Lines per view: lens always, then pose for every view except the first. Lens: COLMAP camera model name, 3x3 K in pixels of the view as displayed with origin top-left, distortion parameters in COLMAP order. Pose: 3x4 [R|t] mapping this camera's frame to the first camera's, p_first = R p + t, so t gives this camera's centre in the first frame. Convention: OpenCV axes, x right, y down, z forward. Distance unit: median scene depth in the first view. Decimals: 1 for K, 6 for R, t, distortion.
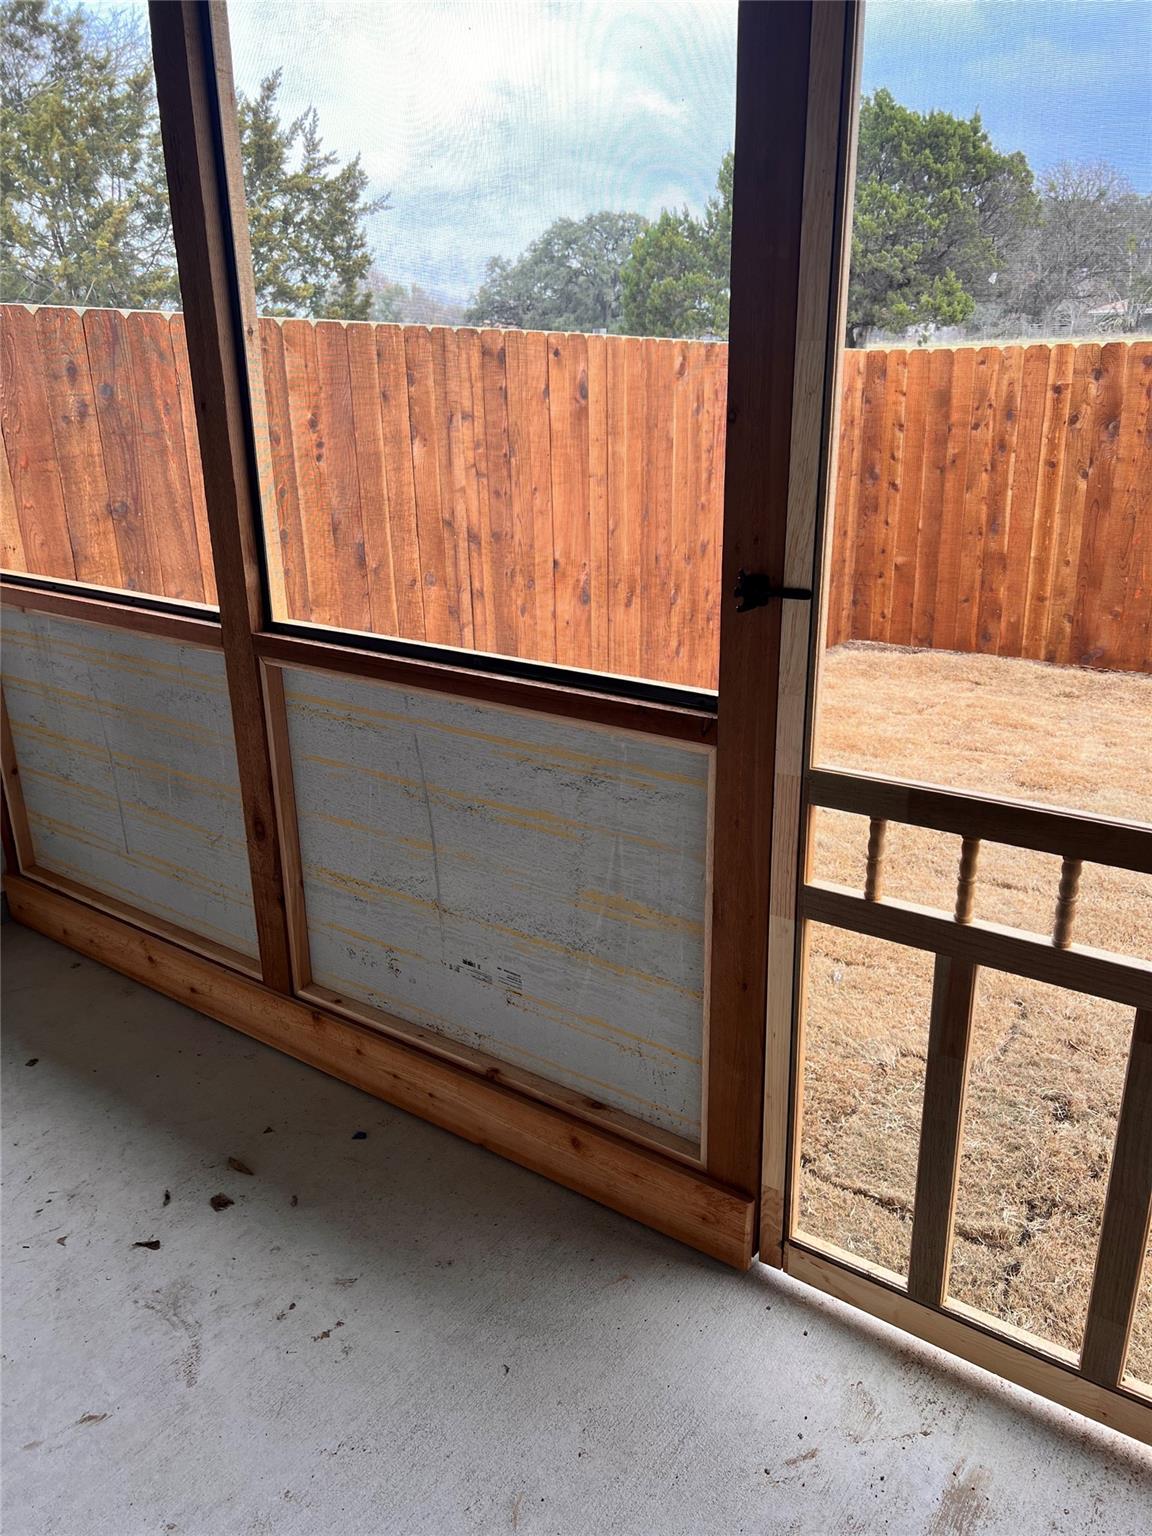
lens RADIAL K [[1147.3, 0, 581.3], [0, 1147.3, 774.1], [0, 0, 1]] dist [0.059782, -0.069122]
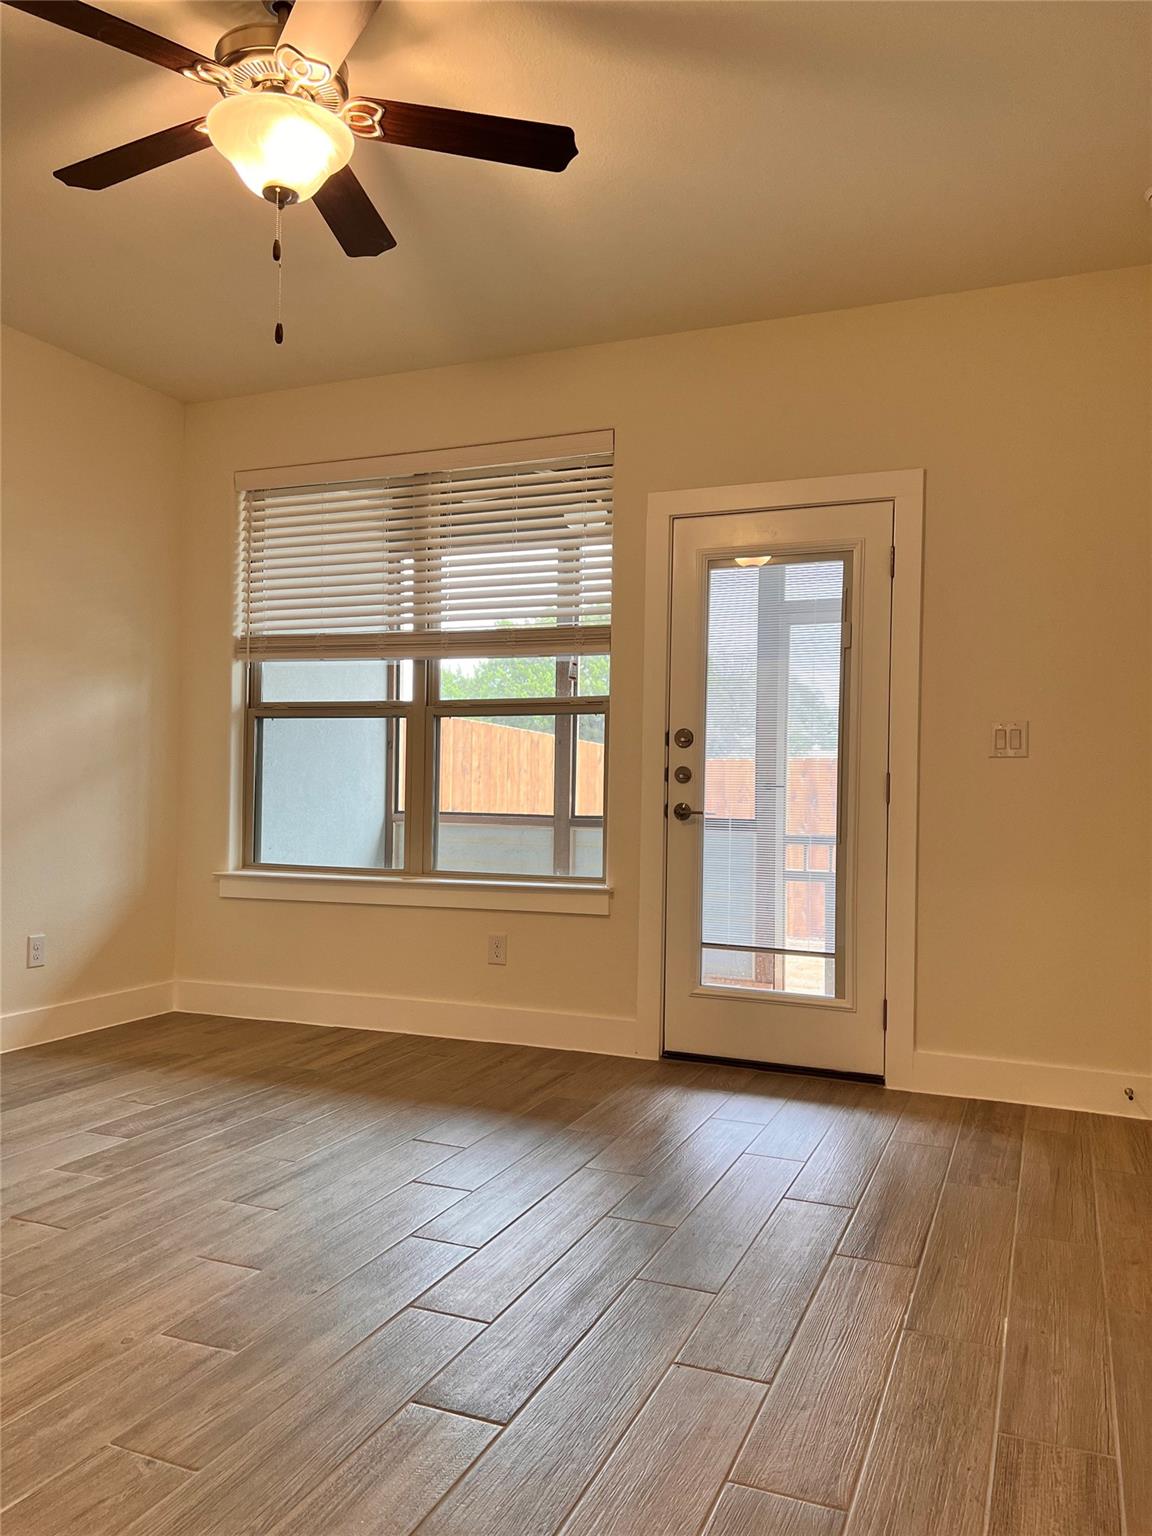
lens RADIAL K [[1147.3, 0, 573.1], [0, 1147.3, 766.5], [0, 0, 1]] dist [0.059782, -0.069122]
pose [[0.971632, 0.034146, 0.234018, -0.687098], [0.051642, 0.935009, -0.350844, 0.542955], [-0.230789, 0.352977, 0.906721, -1.159071]]
